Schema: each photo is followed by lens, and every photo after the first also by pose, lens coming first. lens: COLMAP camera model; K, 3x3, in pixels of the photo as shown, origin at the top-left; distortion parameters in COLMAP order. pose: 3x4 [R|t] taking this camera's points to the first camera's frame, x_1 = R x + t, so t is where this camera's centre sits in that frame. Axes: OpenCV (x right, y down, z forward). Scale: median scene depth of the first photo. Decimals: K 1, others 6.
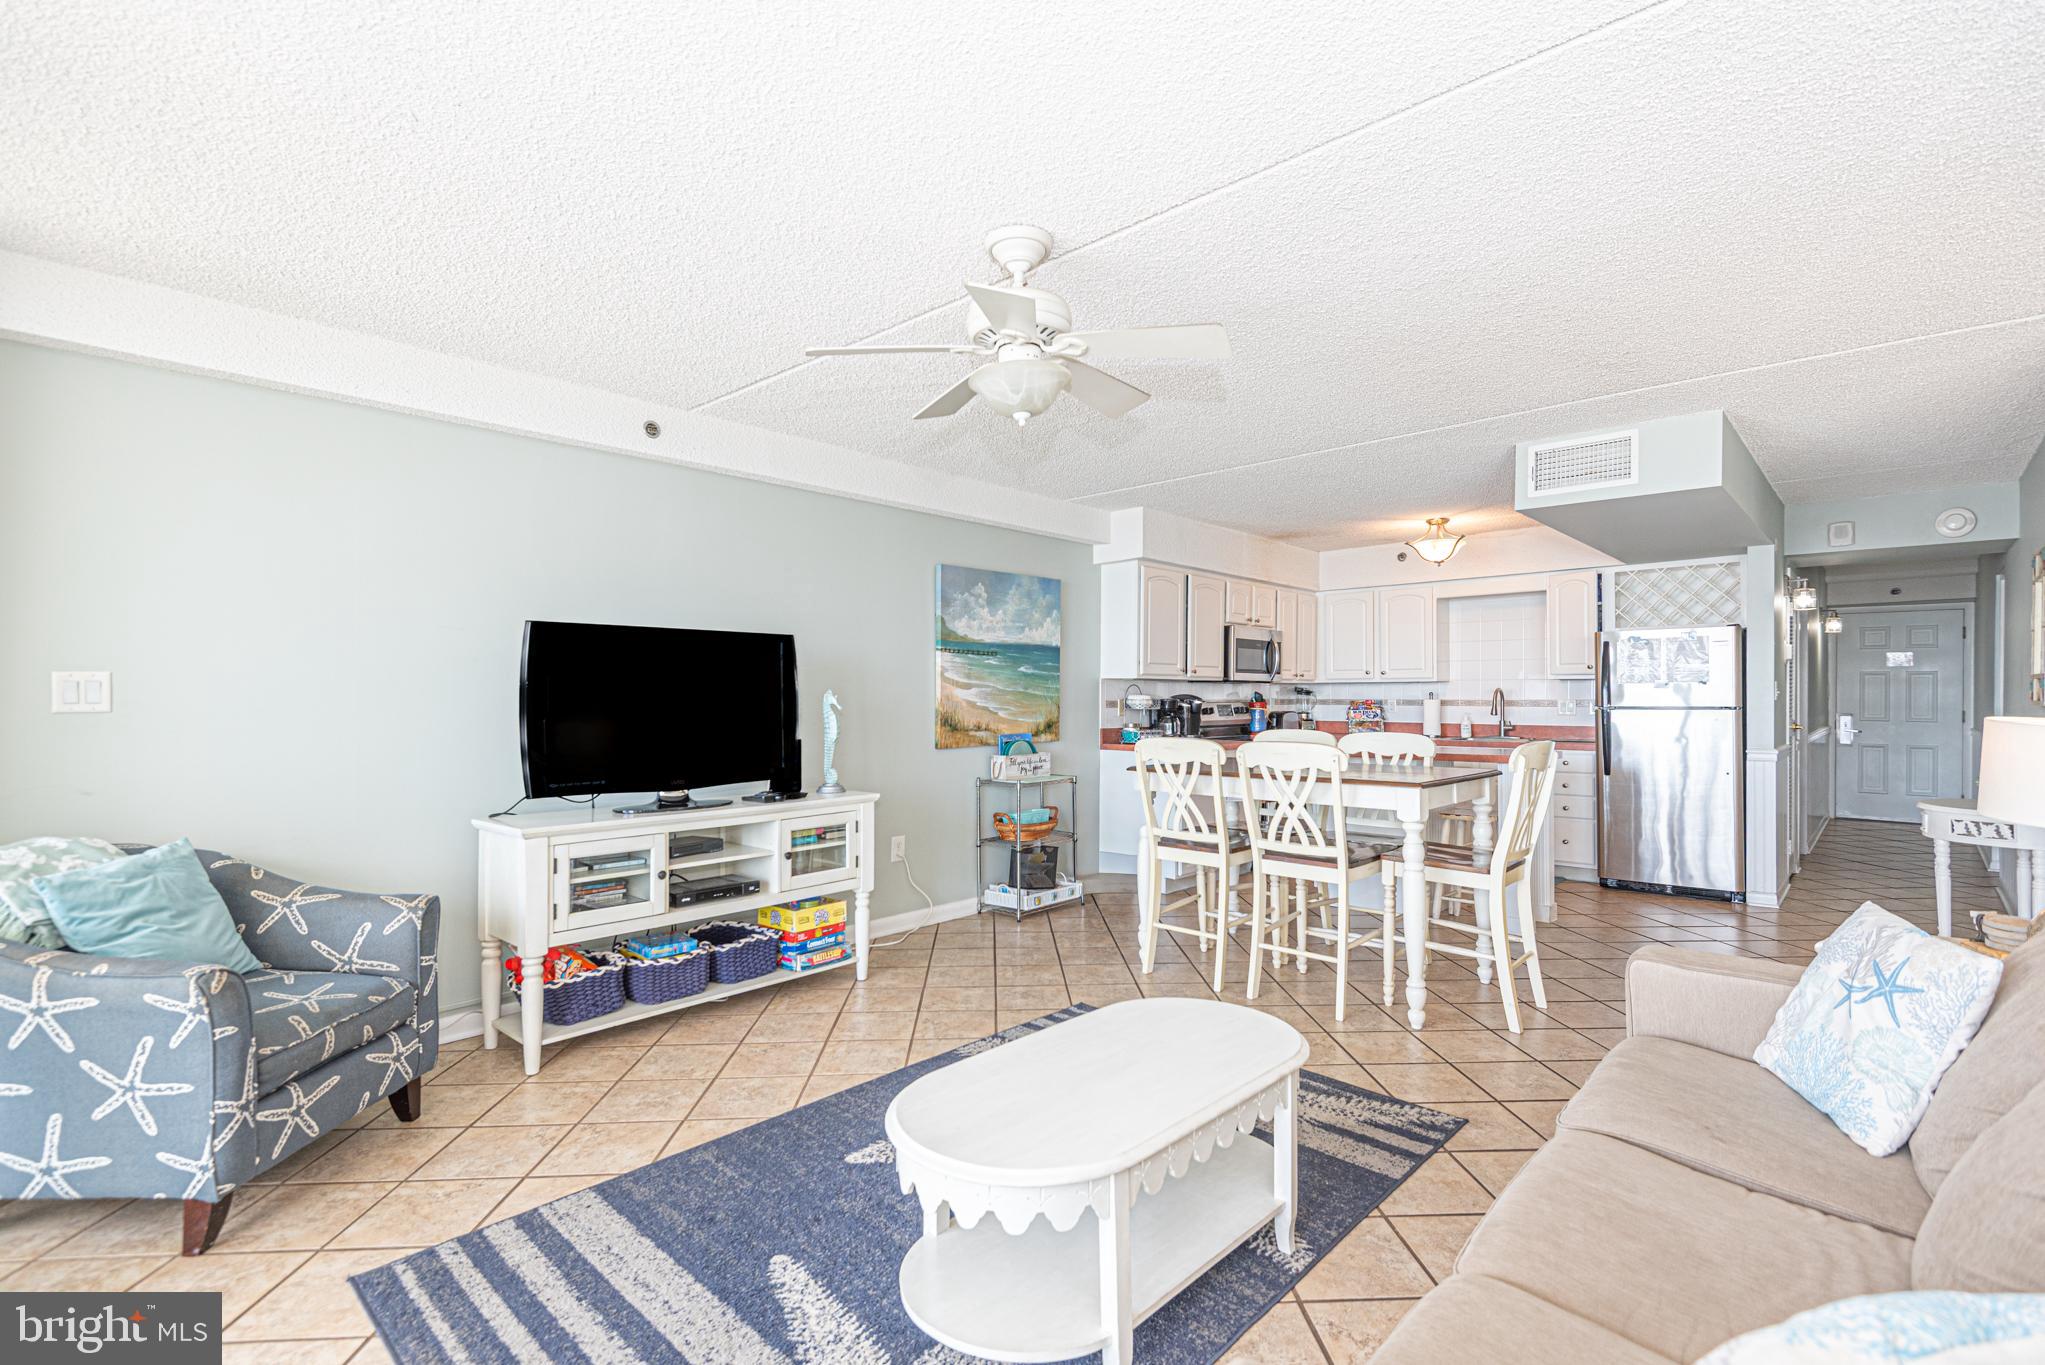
lens RADIAL K [[931.4, 0, 1030.2], [0, 931.4, 685.3], [0, 0, 1]] dist [0.009743, -0.009588]
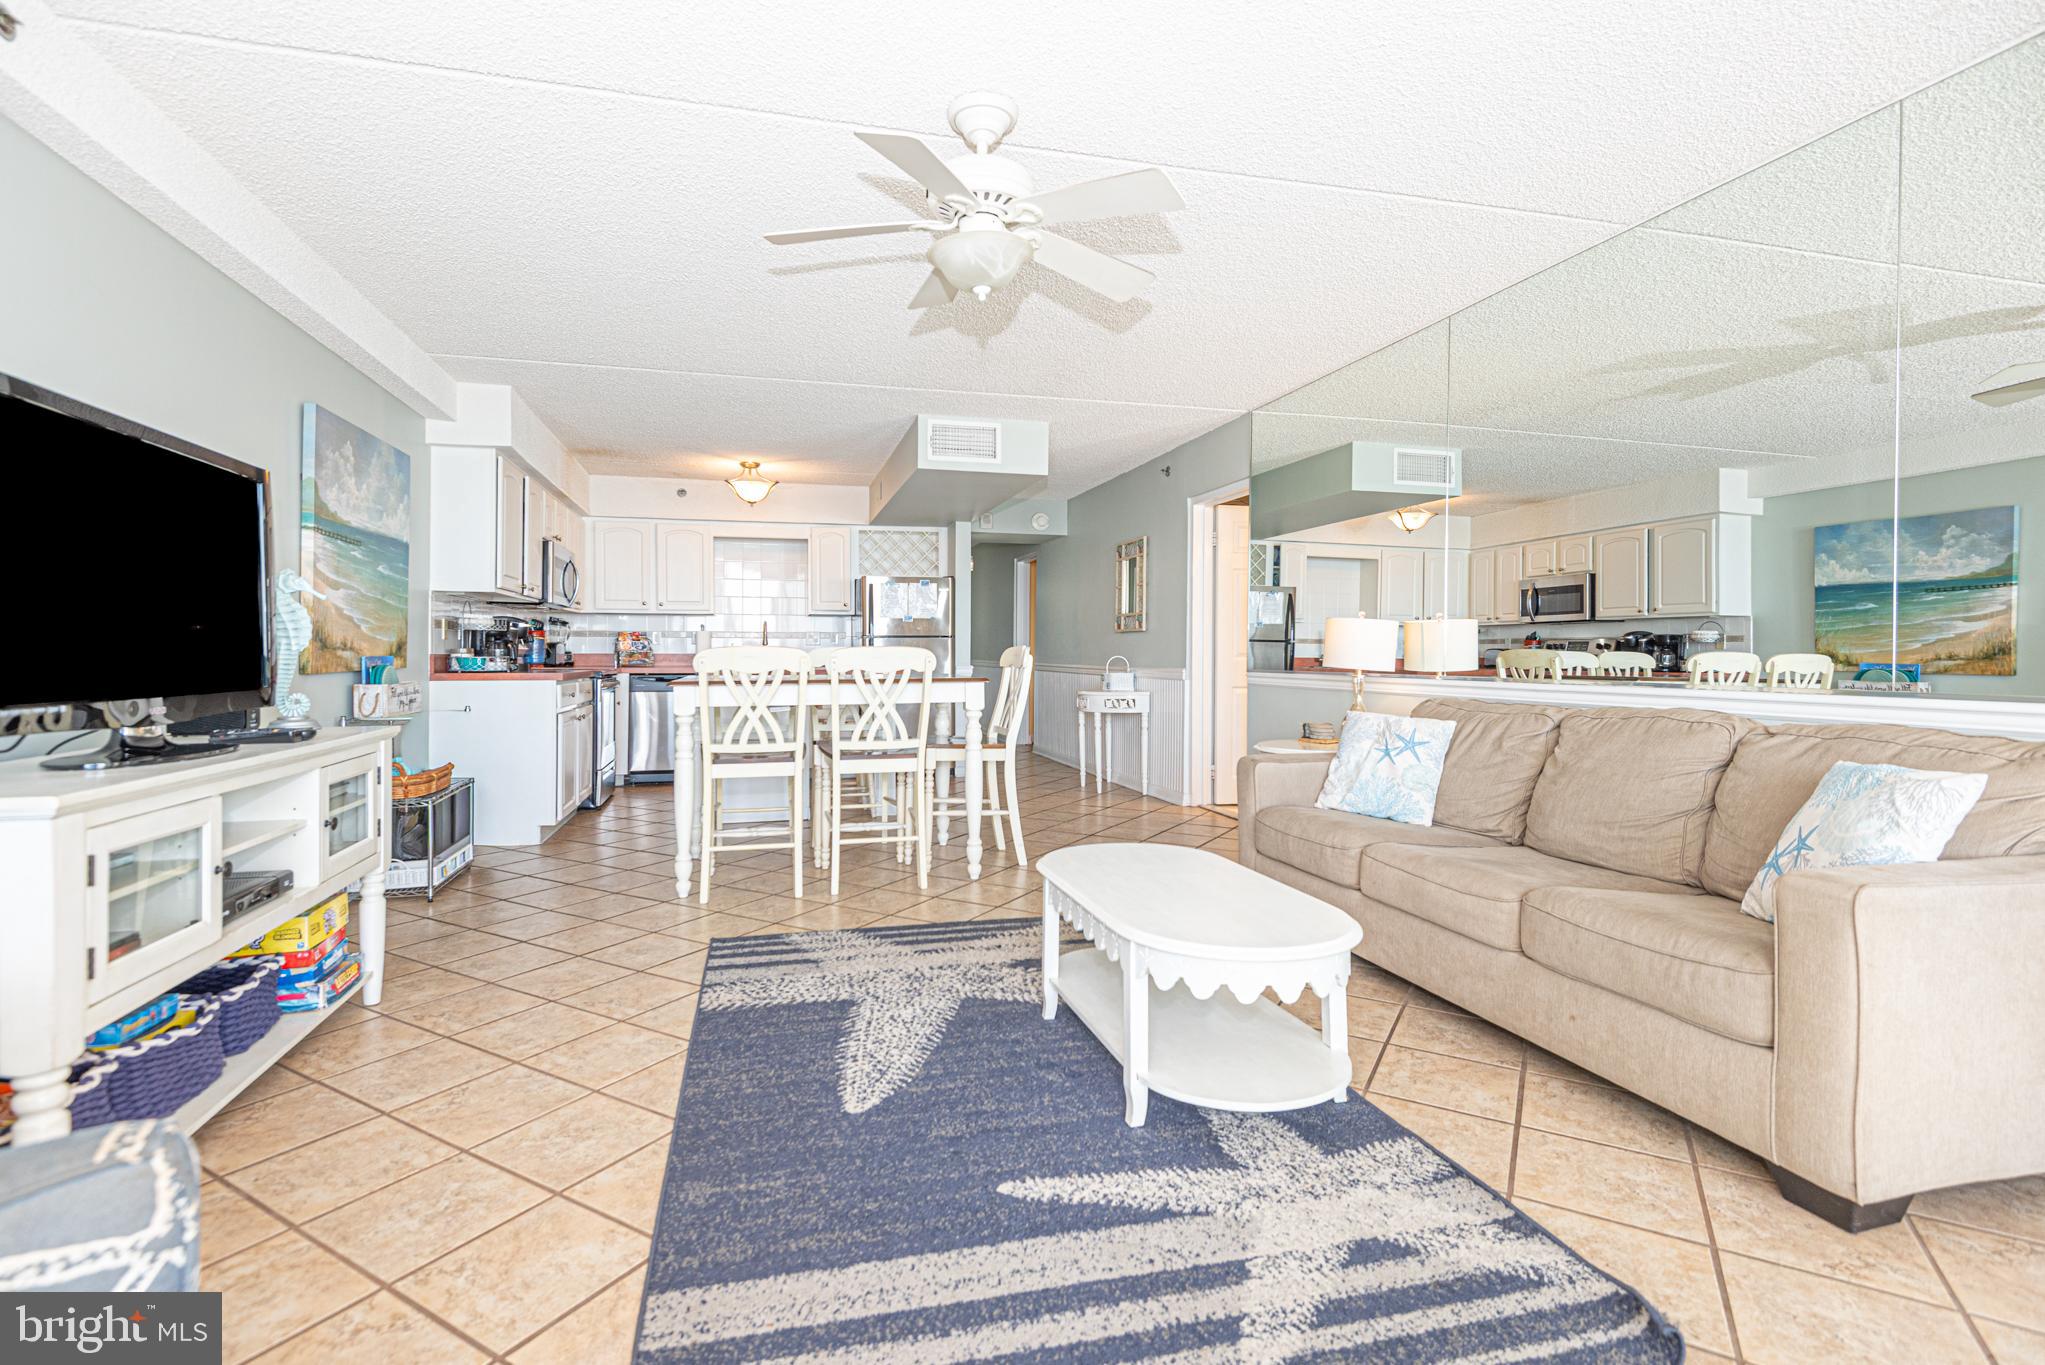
lens RADIAL K [[931.4, 0, 980.6], [0, 931.4, 659.4], [0, 0, 1]] dist [0.009743, -0.009588]
pose [[0.555470, -0.001458, 0.831535, -0.357628], [-0.014872, 0.999821, 0.011688, 0.038598], [-0.831404, -0.018859, 0.555349, 0.192032]]
